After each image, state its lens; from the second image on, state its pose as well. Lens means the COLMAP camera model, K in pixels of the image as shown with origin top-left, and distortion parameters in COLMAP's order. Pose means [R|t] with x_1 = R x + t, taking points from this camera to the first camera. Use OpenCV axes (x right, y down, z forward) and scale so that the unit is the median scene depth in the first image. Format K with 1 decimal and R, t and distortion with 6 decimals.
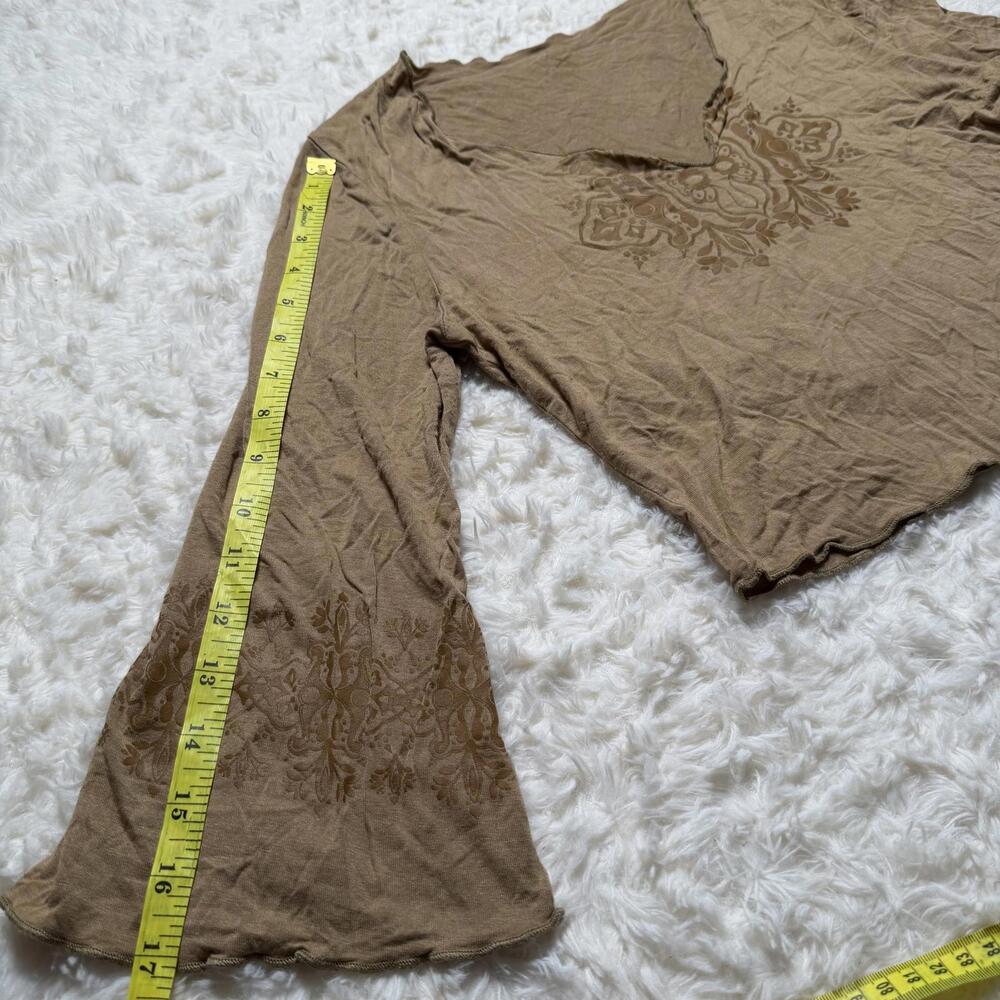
lens RADIAL K [[1013.9, 0, 498.5], [0, 1013.9, 479.6], [0, 0, 1]] dist [0.195130, -0.525657]
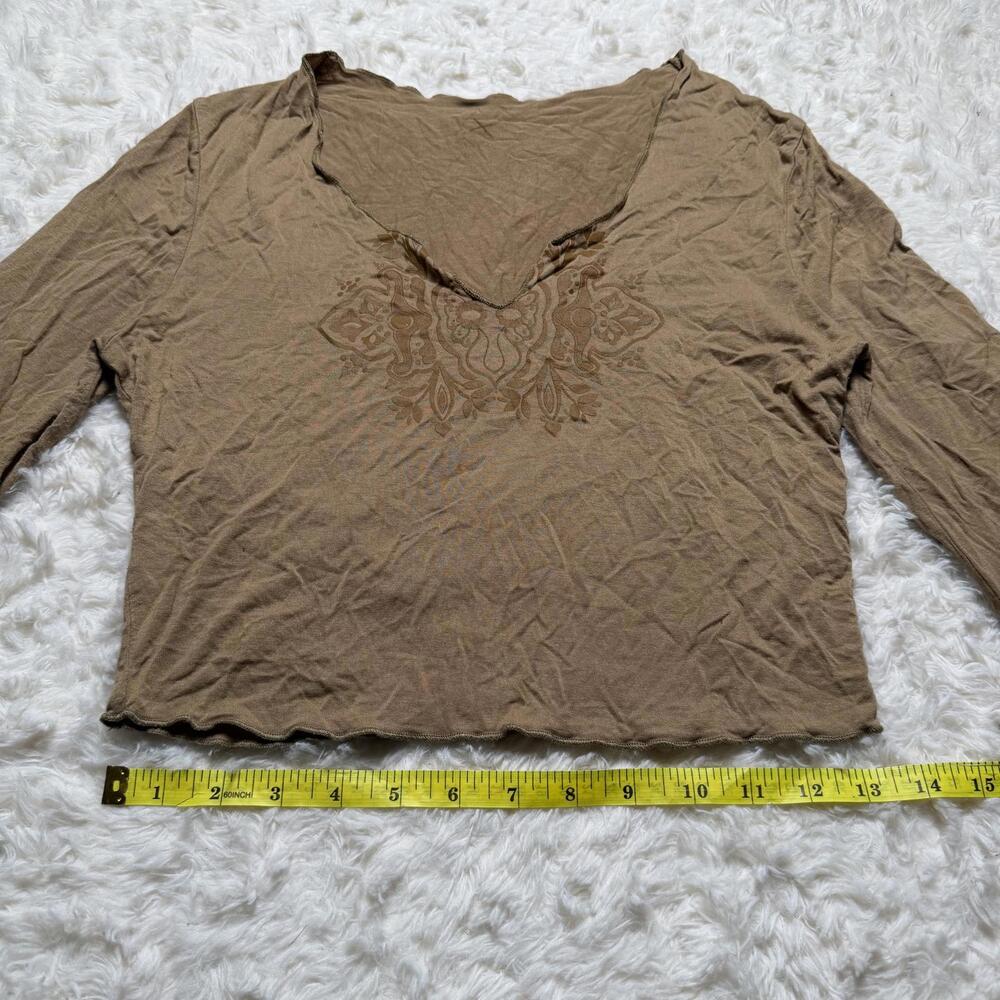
lens RADIAL K [[1013.9, 0, 498.5], [0, 1013.9, 479.6], [0, 0, 1]] dist [0.195130, -0.525657]
pose [[0.849149, 0.480007, -0.220318, 0.496820], [-0.441711, 0.874120, 0.202005, -0.359479], [0.289548, -0.074216, 0.954282, 0.074640]]
